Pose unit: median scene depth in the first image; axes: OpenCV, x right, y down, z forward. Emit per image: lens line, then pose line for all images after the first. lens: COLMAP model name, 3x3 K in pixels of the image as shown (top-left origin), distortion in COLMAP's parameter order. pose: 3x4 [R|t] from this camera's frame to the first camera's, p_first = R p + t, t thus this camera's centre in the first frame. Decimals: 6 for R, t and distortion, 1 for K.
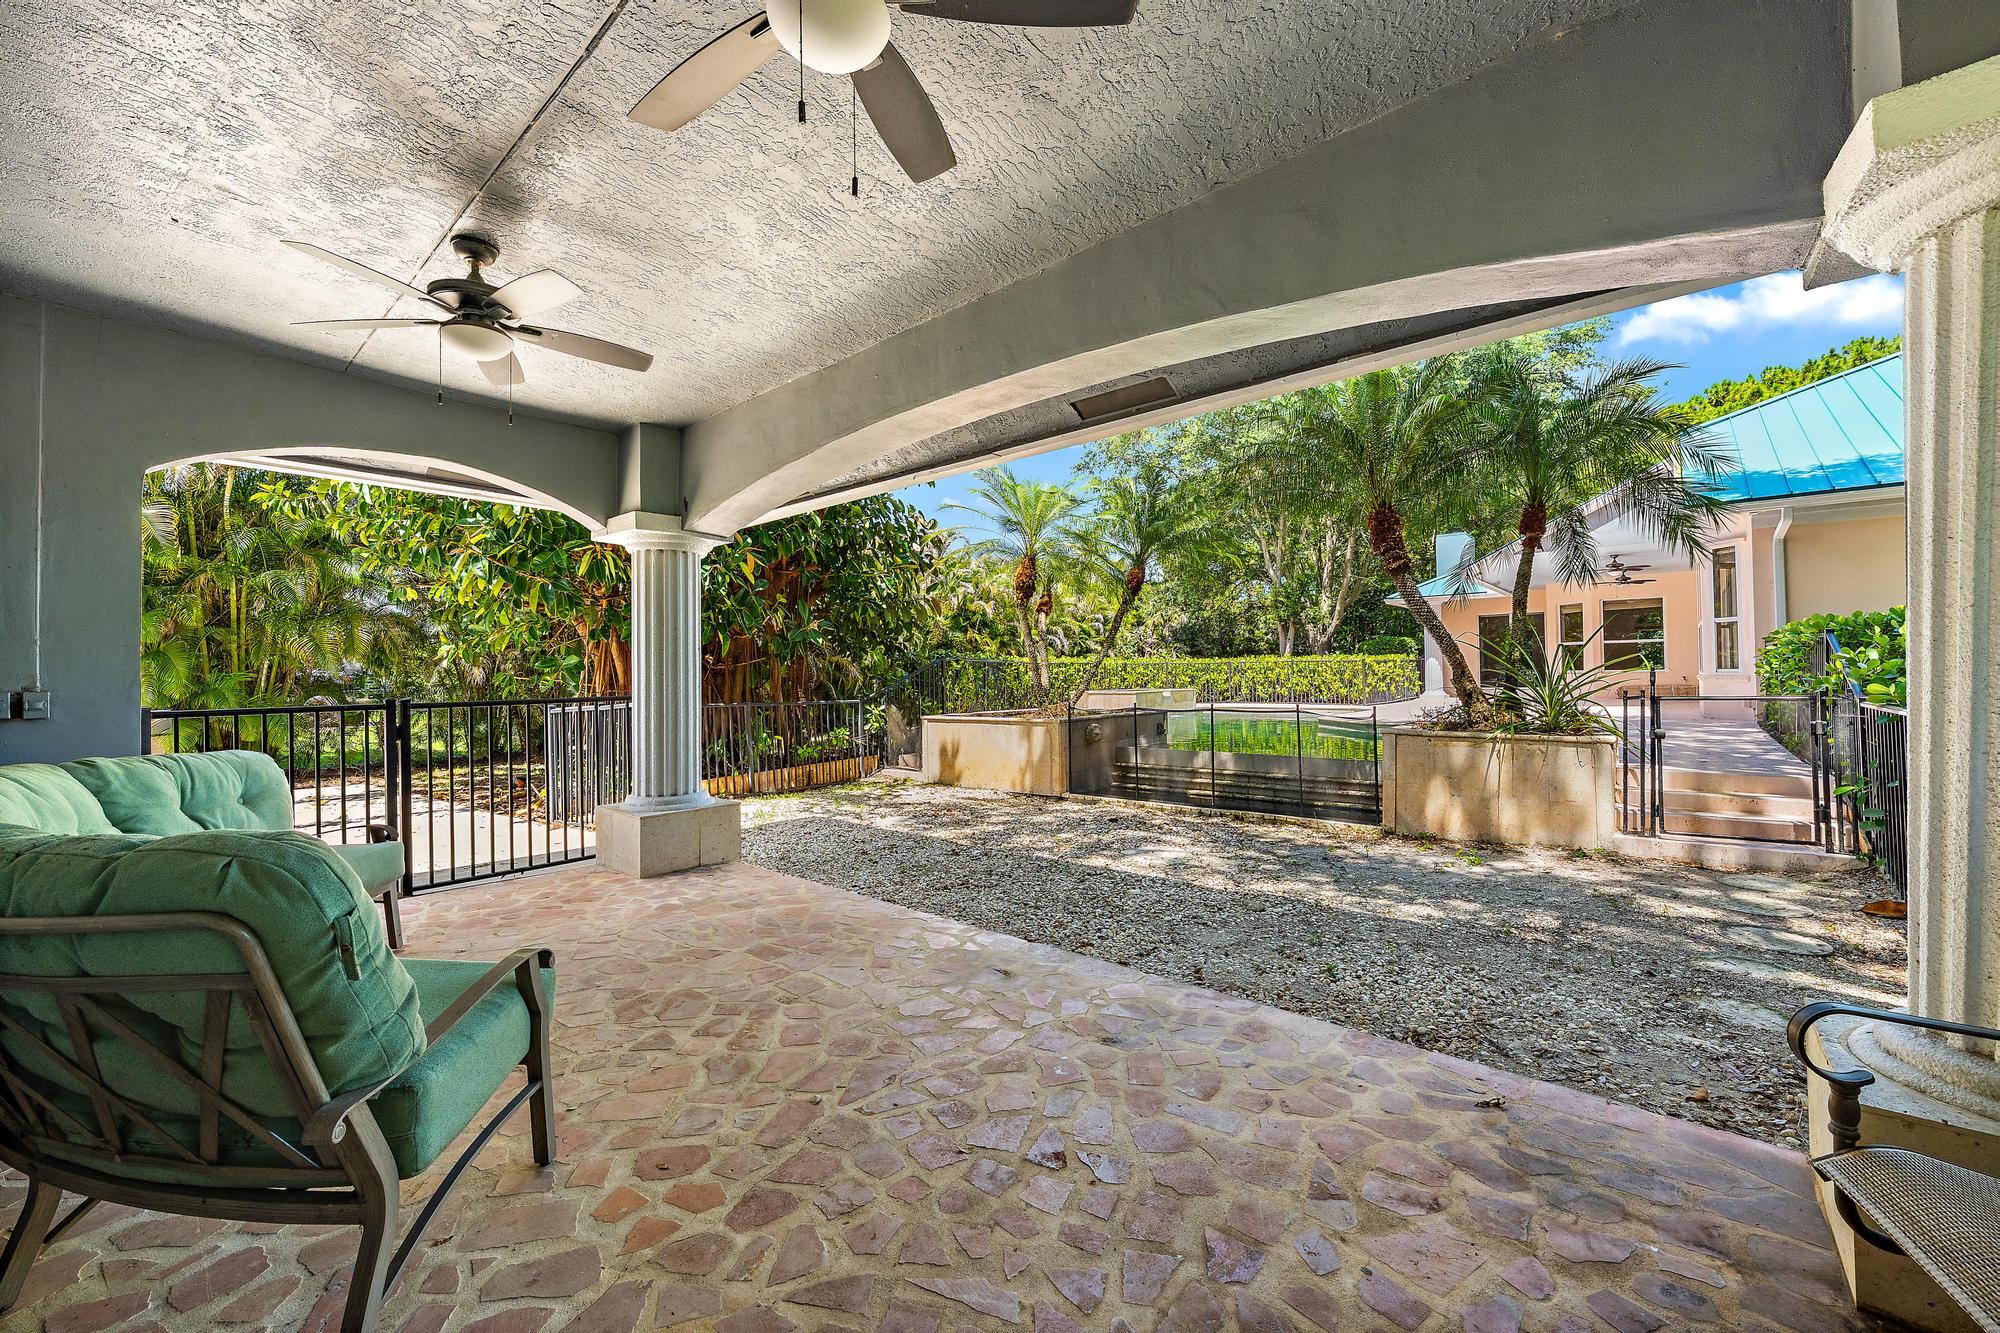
lens RADIAL K [[780.1, 0, 1001.2], [0, 780.1, 673.5], [0, 0, 1]] dist [0.002398, 0.000024]
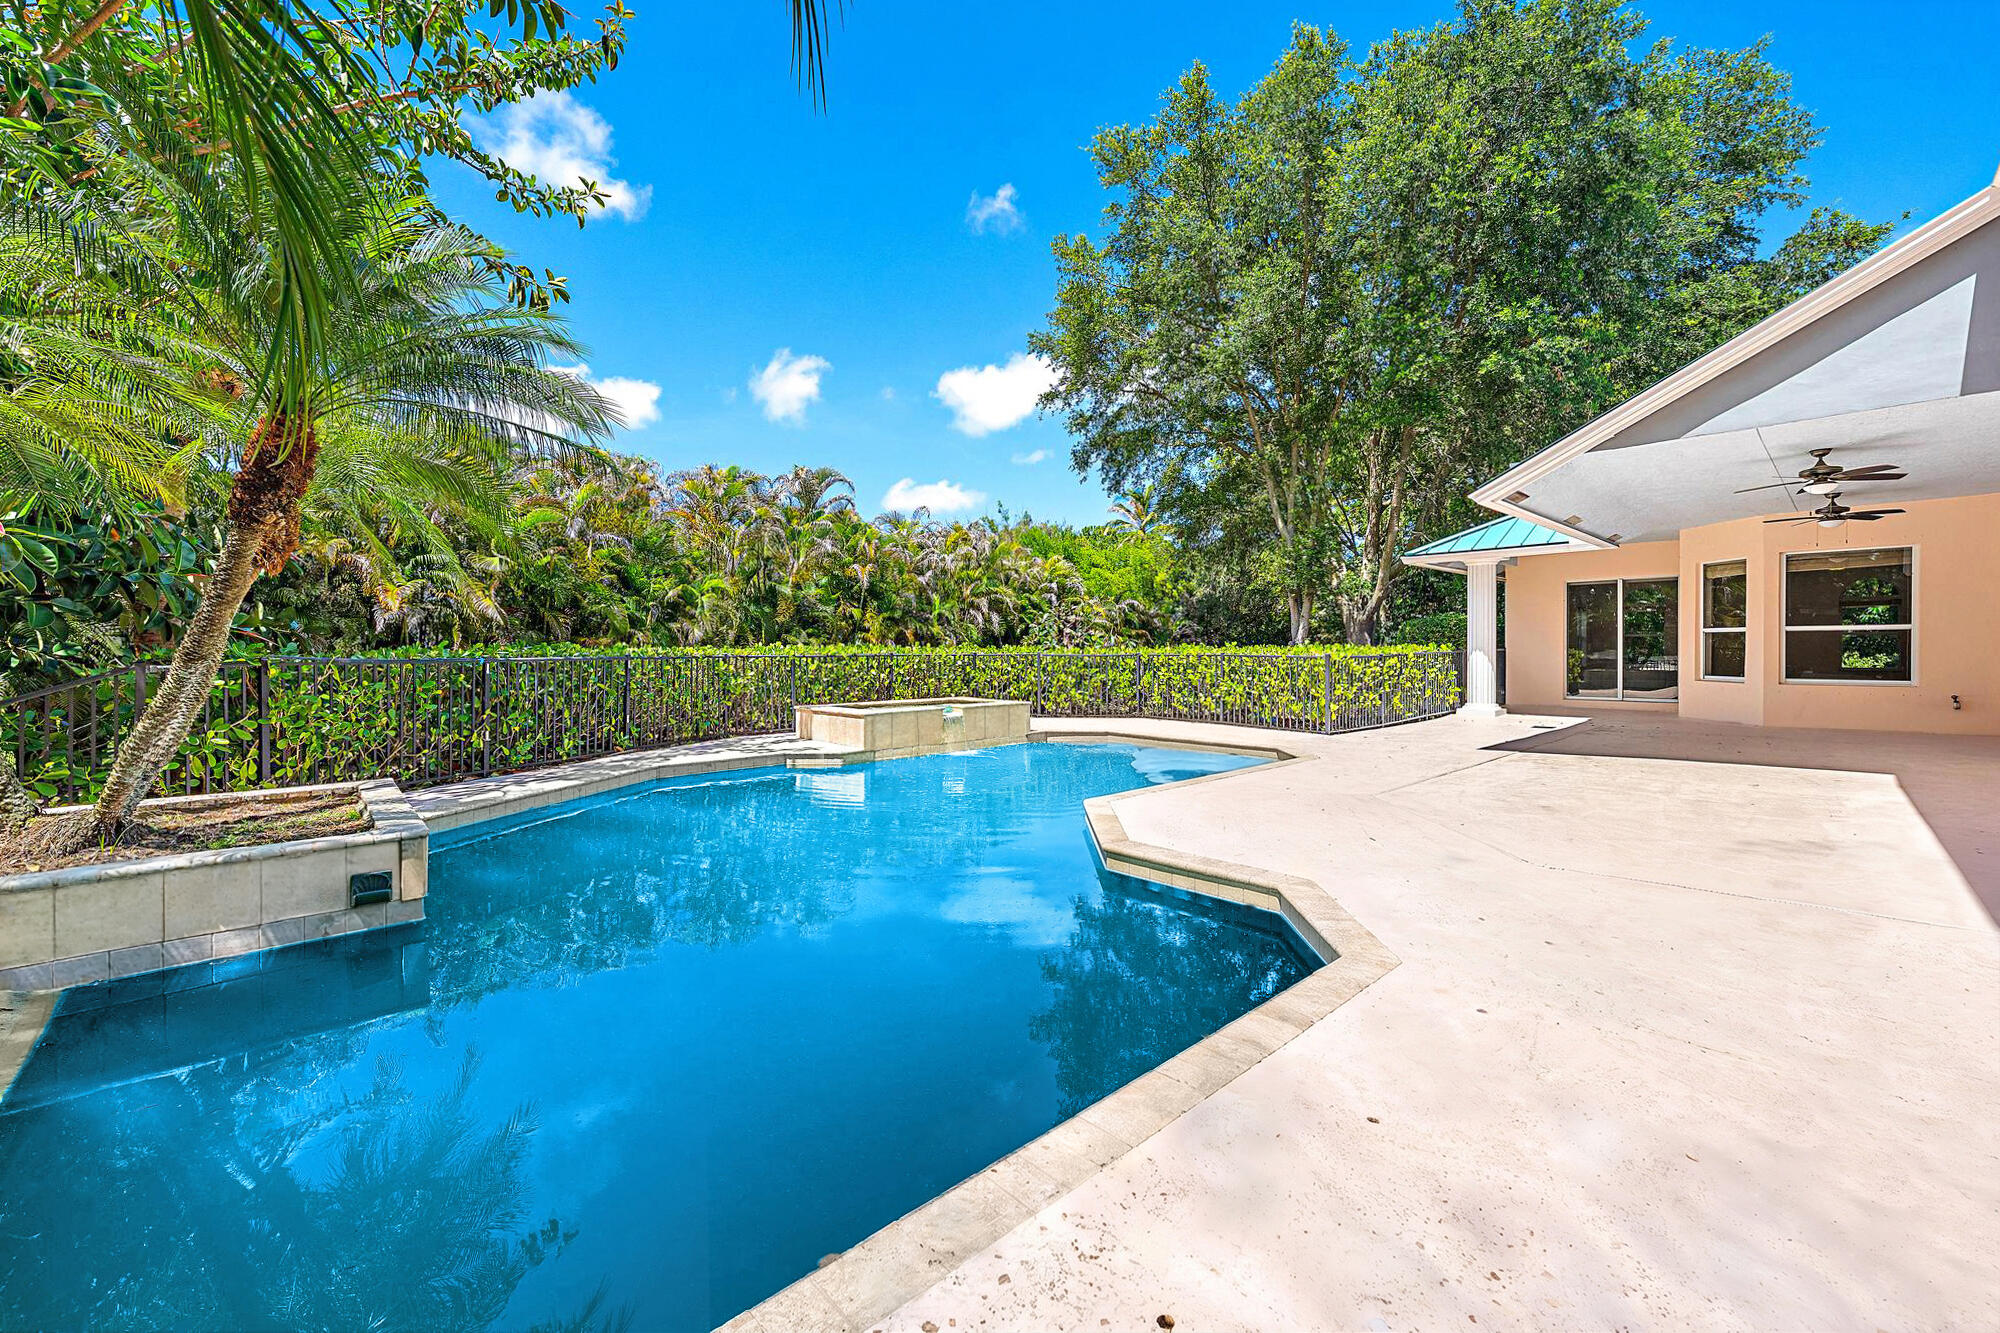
lens RADIAL K [[780.1, 0, 998.1], [0, 780.1, 651.0], [0, 0, 1]] dist [0.002398, 0.000024]
pose [[0.991050, 0.013122, -0.132848, 0.252039], [-0.012006, 0.999886, 0.009197, -0.020440], [0.132953, -0.007520, 0.991094, 0.325781]]
